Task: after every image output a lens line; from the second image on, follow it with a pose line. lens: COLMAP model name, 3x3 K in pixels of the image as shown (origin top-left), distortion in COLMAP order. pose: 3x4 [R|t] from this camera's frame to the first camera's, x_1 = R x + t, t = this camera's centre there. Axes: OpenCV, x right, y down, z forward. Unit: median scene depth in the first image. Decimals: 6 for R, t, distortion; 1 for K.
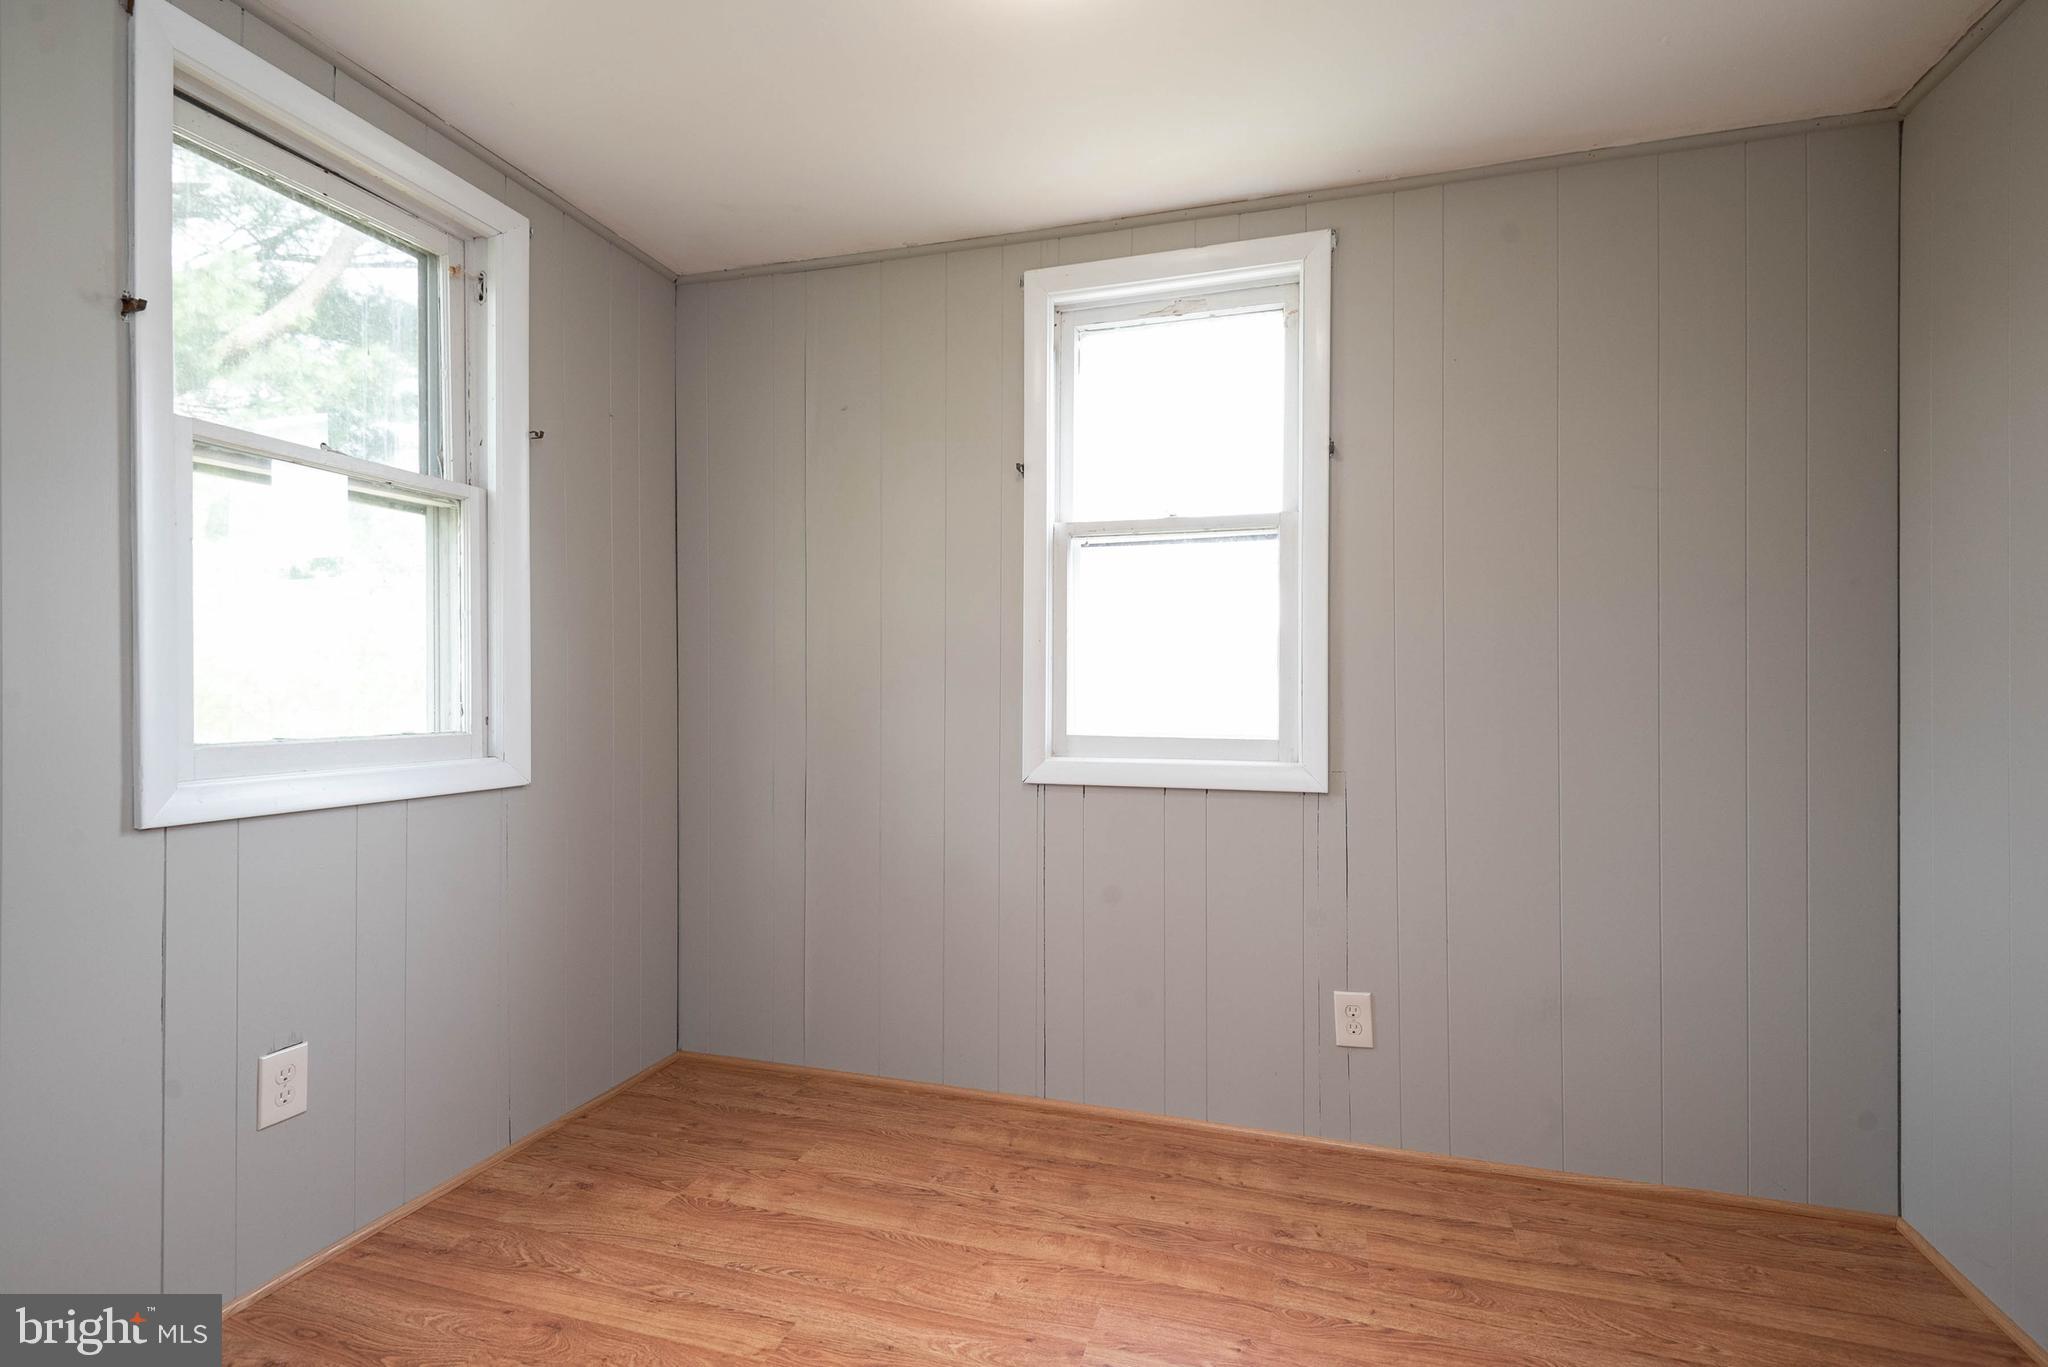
lens RADIAL K [[940.2, 0, 1027.8], [0, 940.2, 680.3], [0, 0, 1]] dist [0.045134, -0.022246]
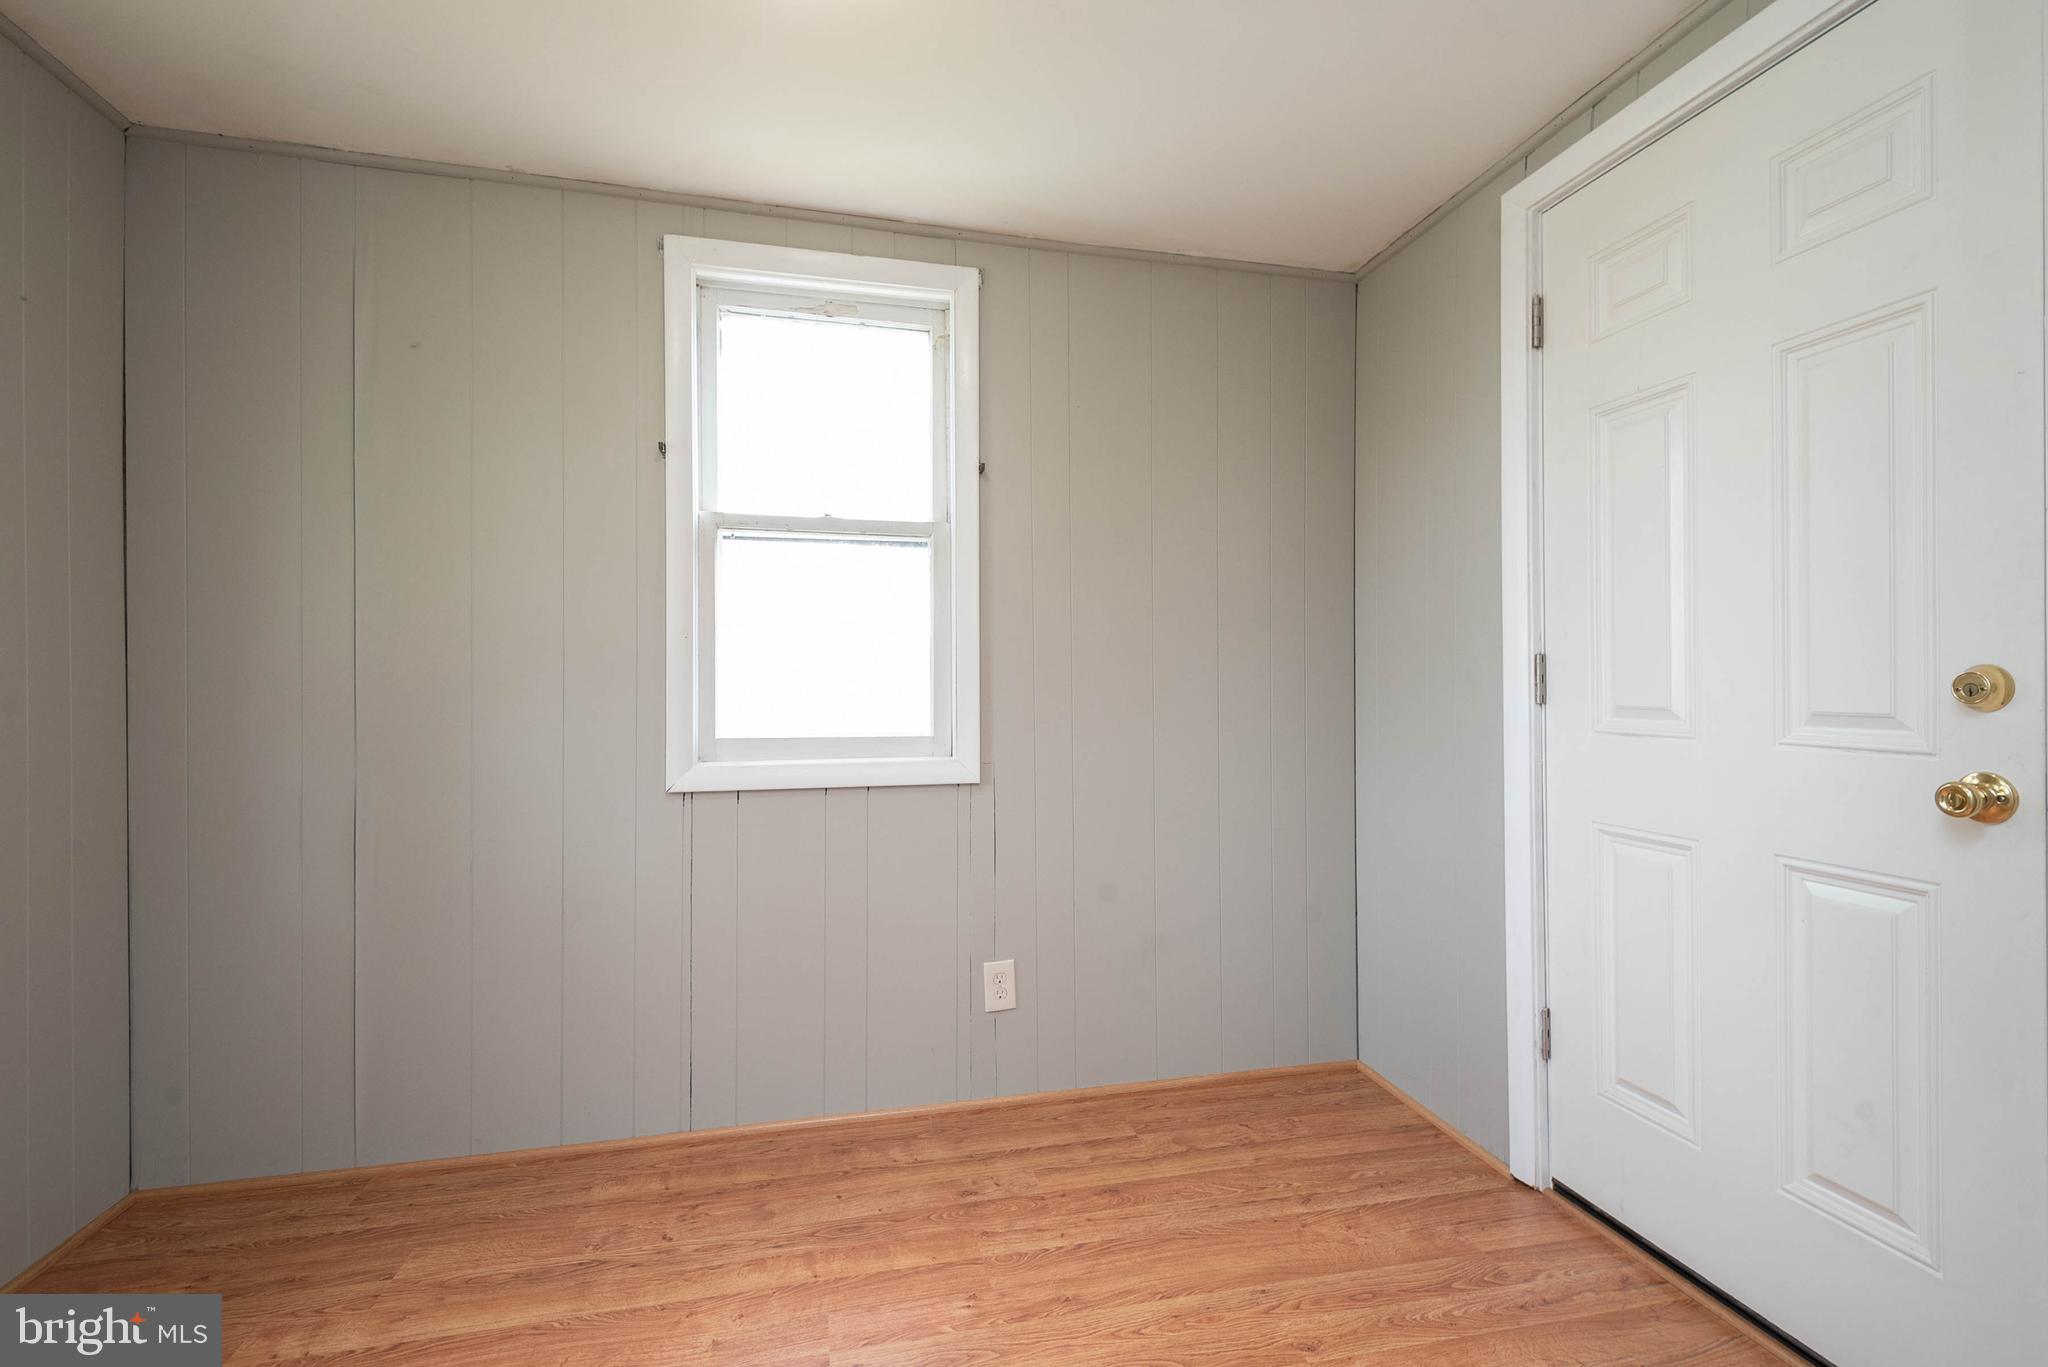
lens RADIAL K [[937.0, 0, 1035.7], [0, 937.0, 676.6], [0, 0, 1]] dist [0.043740, -0.021449]
pose [[0.865643, 0.001471, 0.500660, -0.178421], [0.000300, 0.999994, -0.003456, 0.000174], [-0.500662, 0.003142, 0.865637, 0.029130]]
